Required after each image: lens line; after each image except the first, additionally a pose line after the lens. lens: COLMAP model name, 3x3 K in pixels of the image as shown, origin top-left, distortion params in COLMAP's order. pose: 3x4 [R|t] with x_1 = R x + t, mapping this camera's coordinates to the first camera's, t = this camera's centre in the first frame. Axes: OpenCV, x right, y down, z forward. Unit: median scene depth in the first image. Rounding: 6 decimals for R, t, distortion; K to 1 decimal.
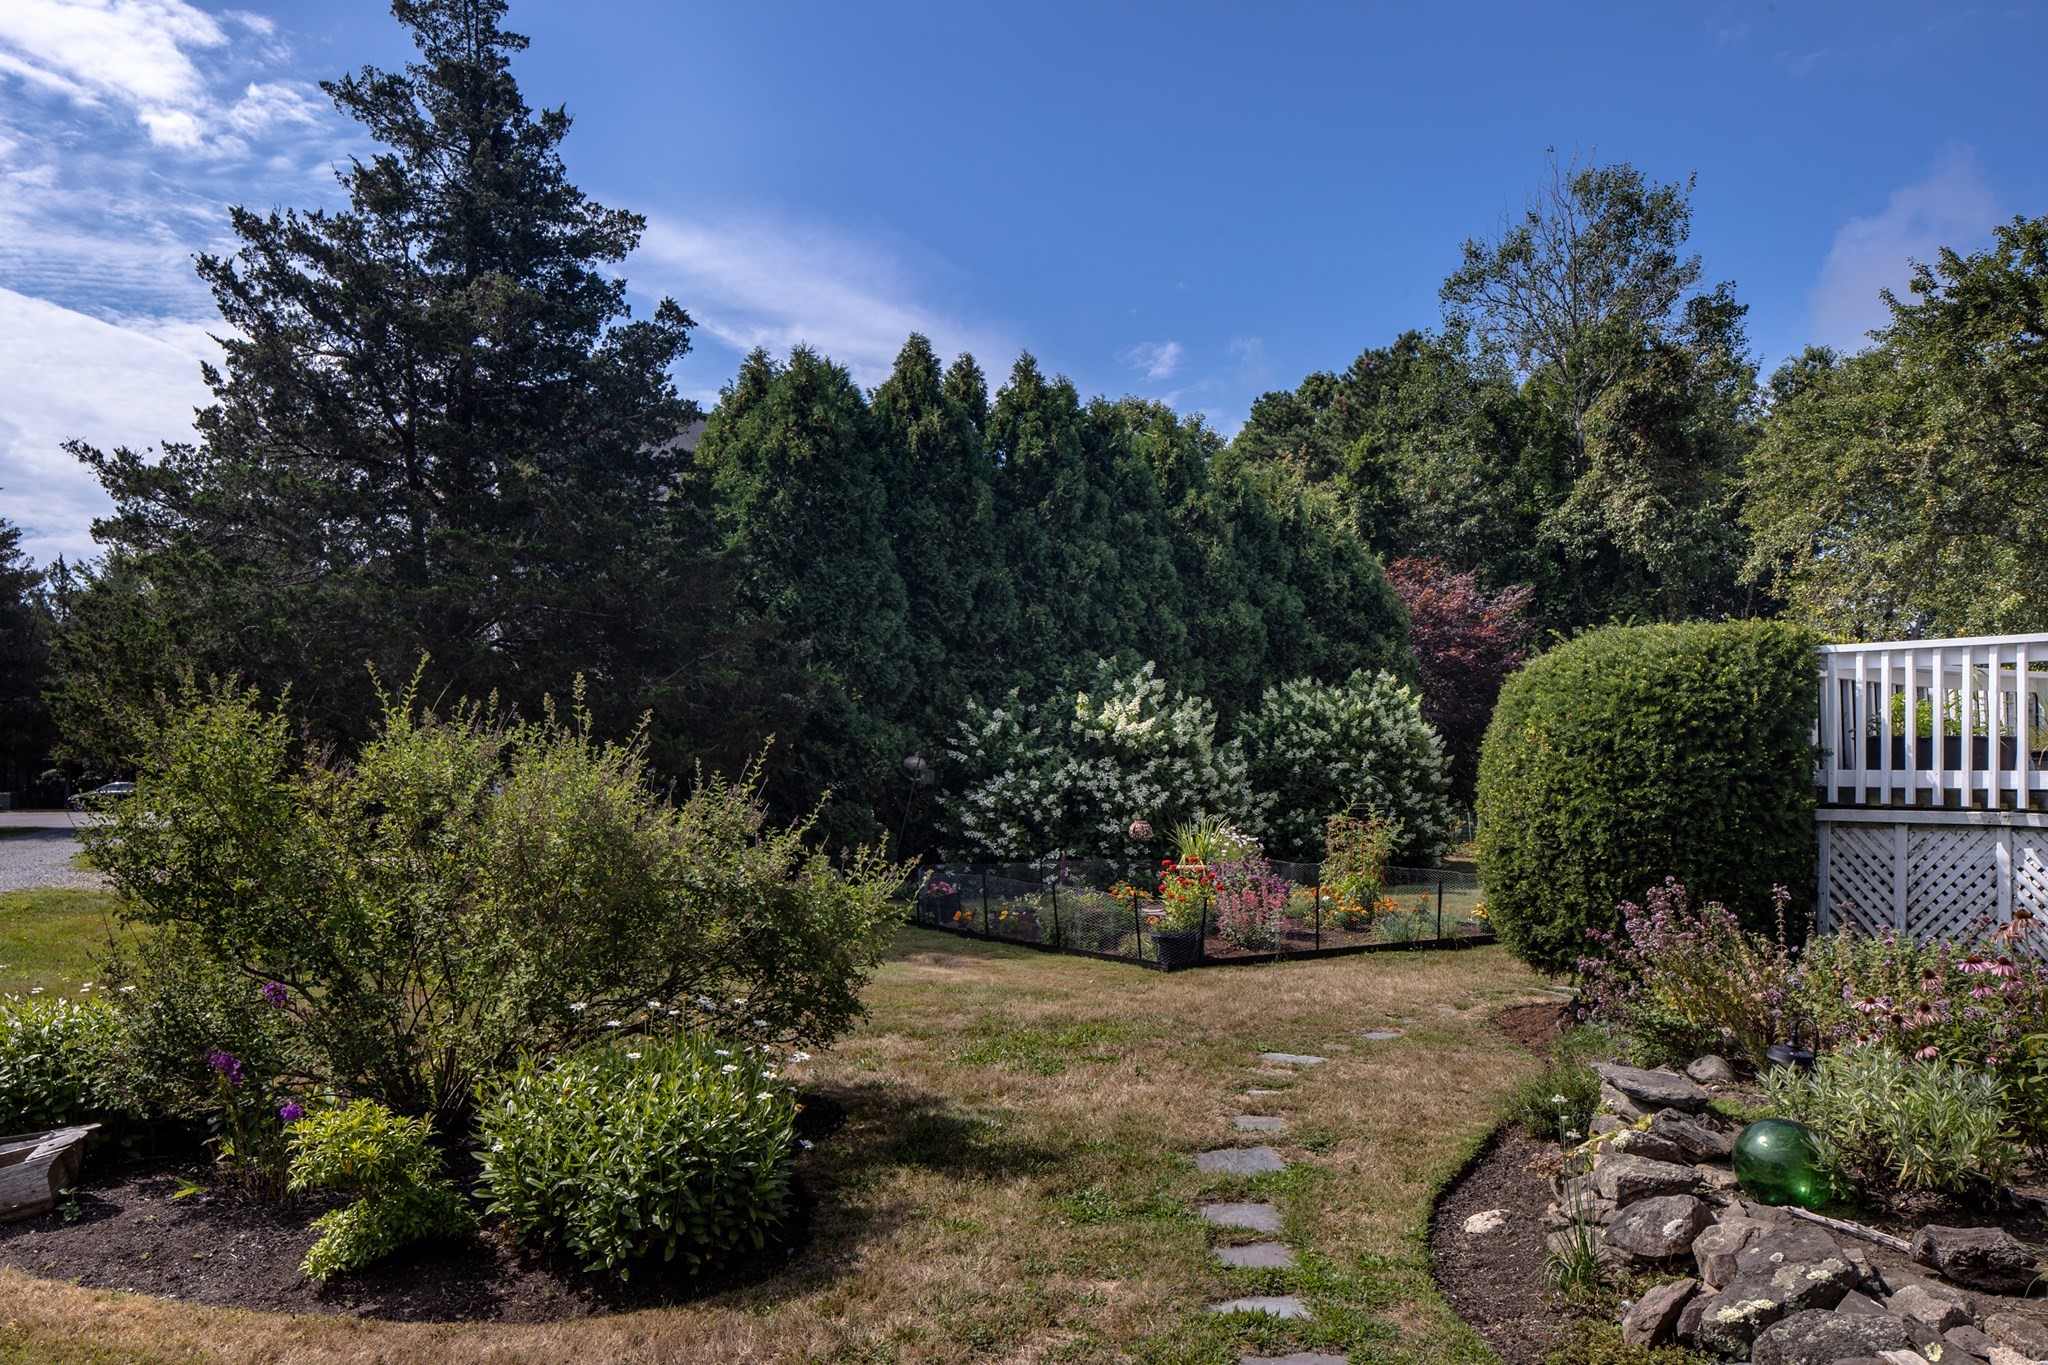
lens RADIAL K [[1426.4, 0, 1018.7], [0, 1426.4, 738.1], [0, 0, 1]] dist [0.007071, 0.004518]
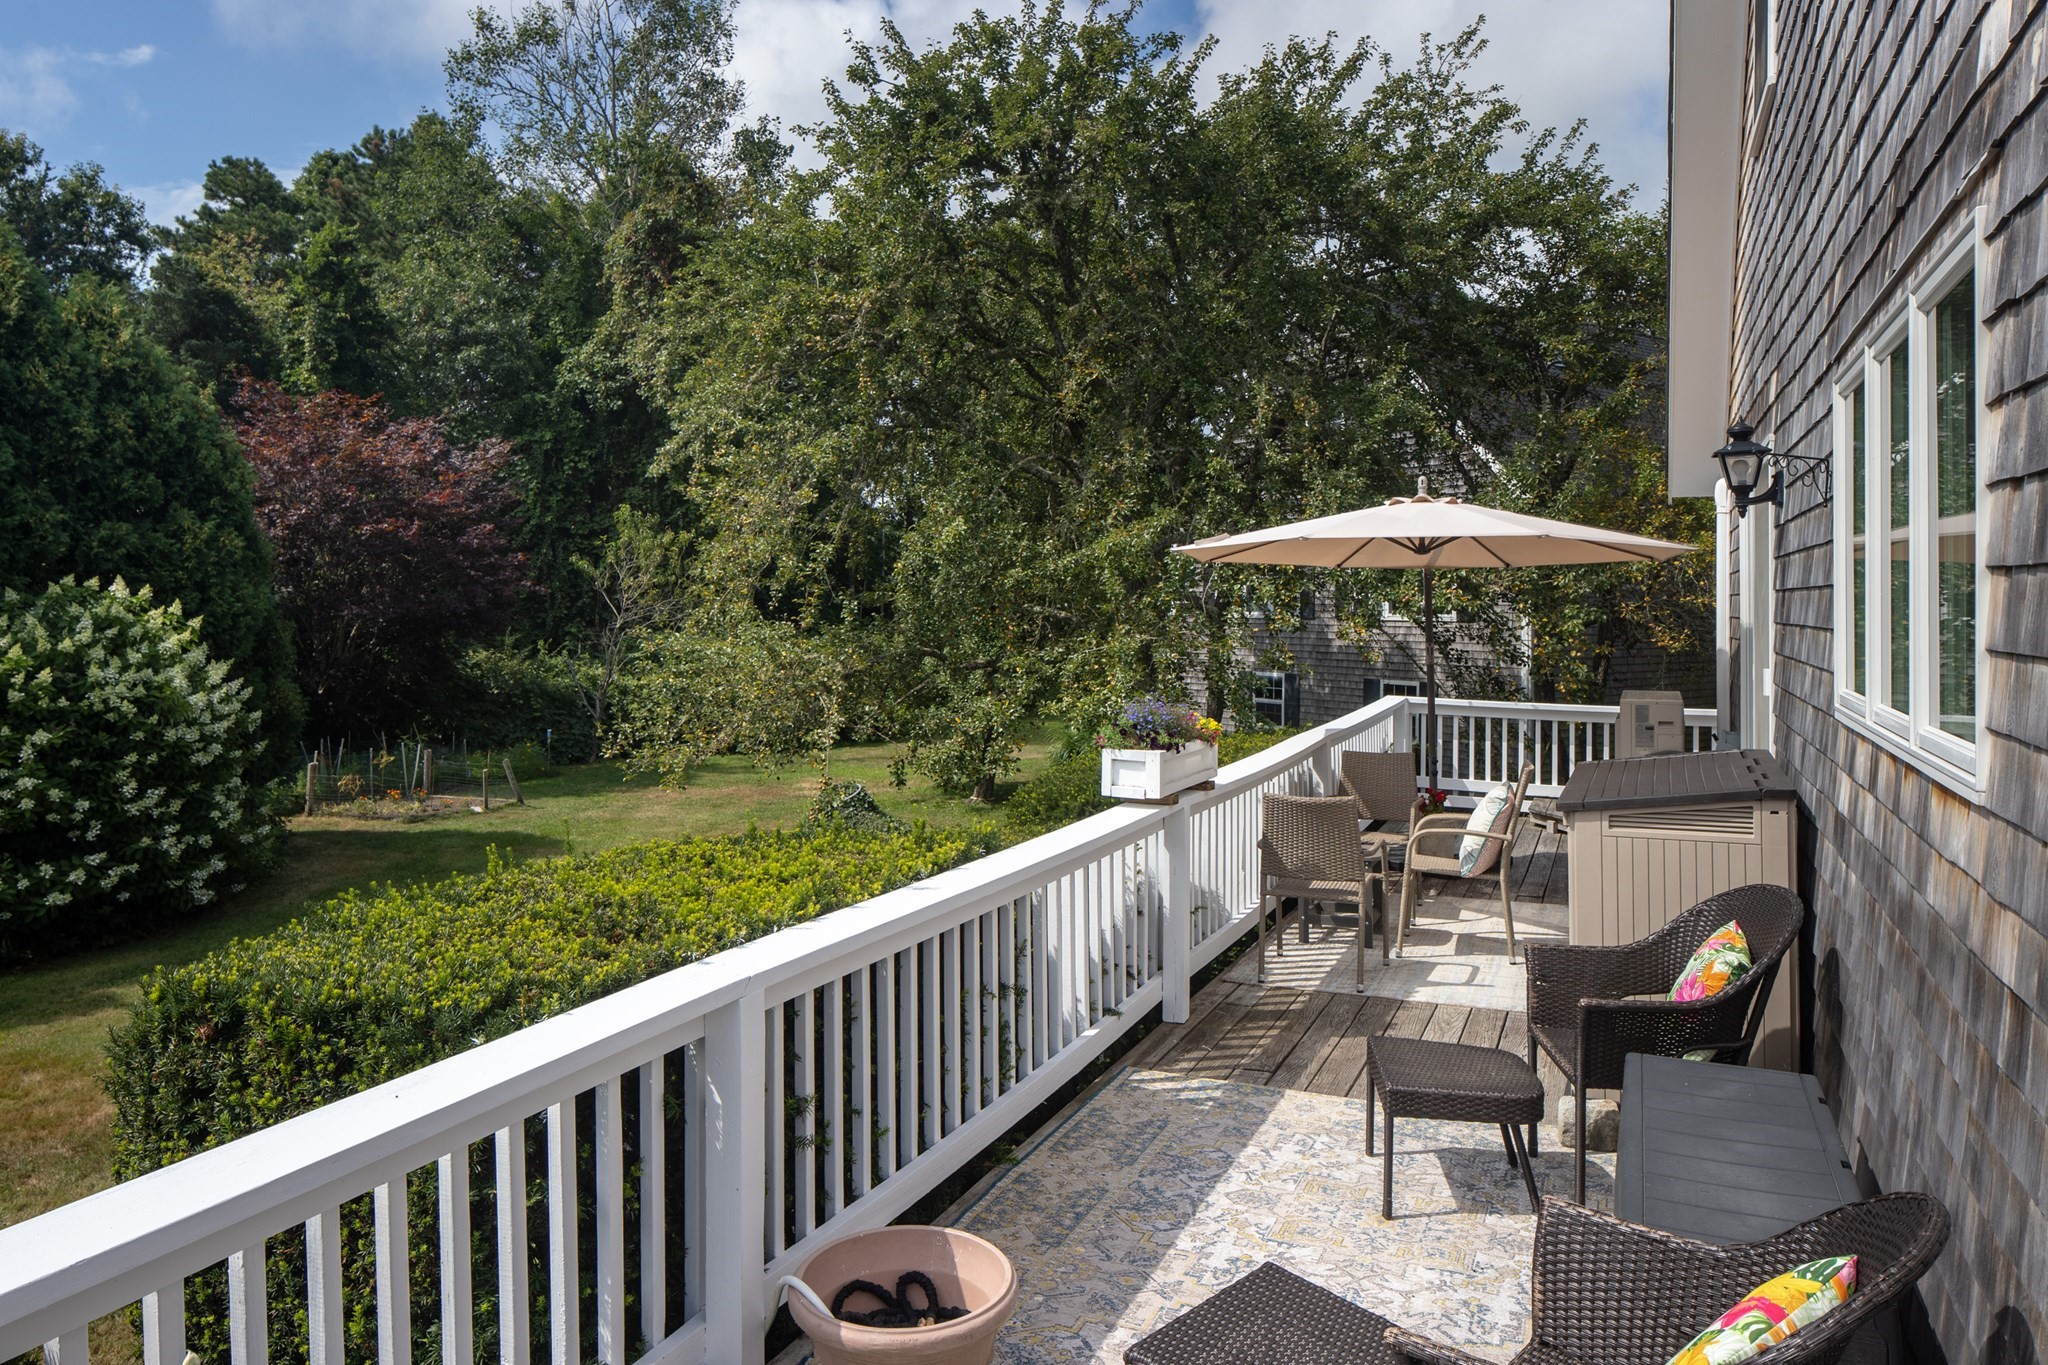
lens RADIAL K [[1446.0, 0, 1019.7], [0, 1446.0, 586.9], [0, 0, 1]] dist [0.002588, 0.001591]
pose [[0.832990, 0.007746, 0.553234, 0.261199], [-0.012915, 0.999902, 0.005447, -0.058607], [-0.553138, -0.011682, 0.833008, 0.310449]]
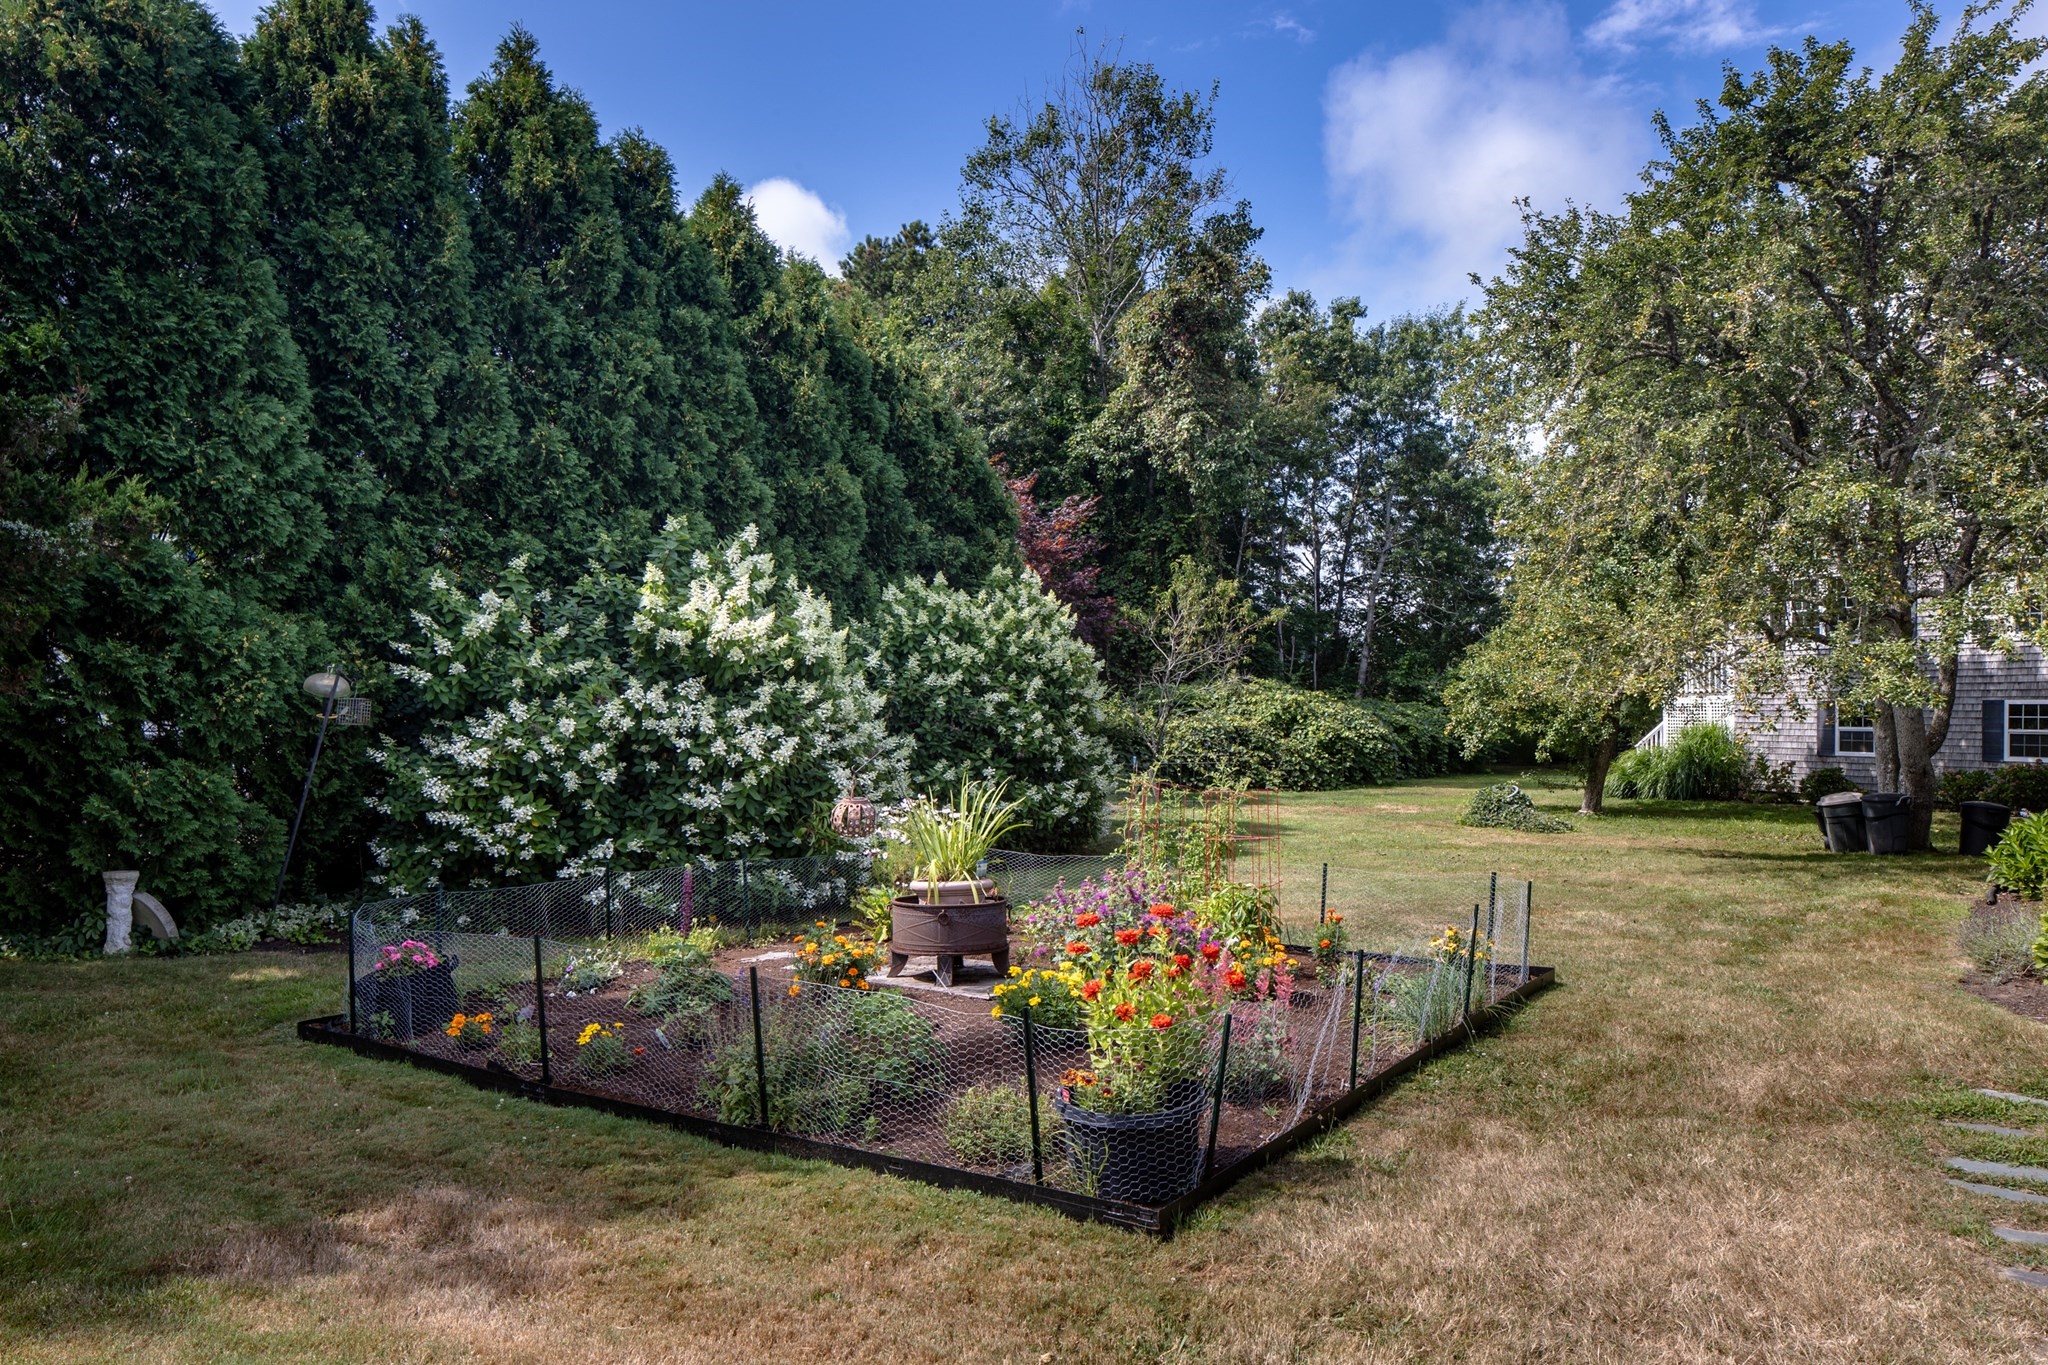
lens RADIAL K [[1437.9, 0, 1026.9], [0, 1437.9, 693.4], [0, 0, 1]] dist [0.005104, -0.003832]
pose [[0.920470, 0.004714, 0.390786, -0.037153], [-0.008289, 0.999938, 0.007463, 0.012456], [-0.390726, -0.010109, 0.920451, 0.358955]]
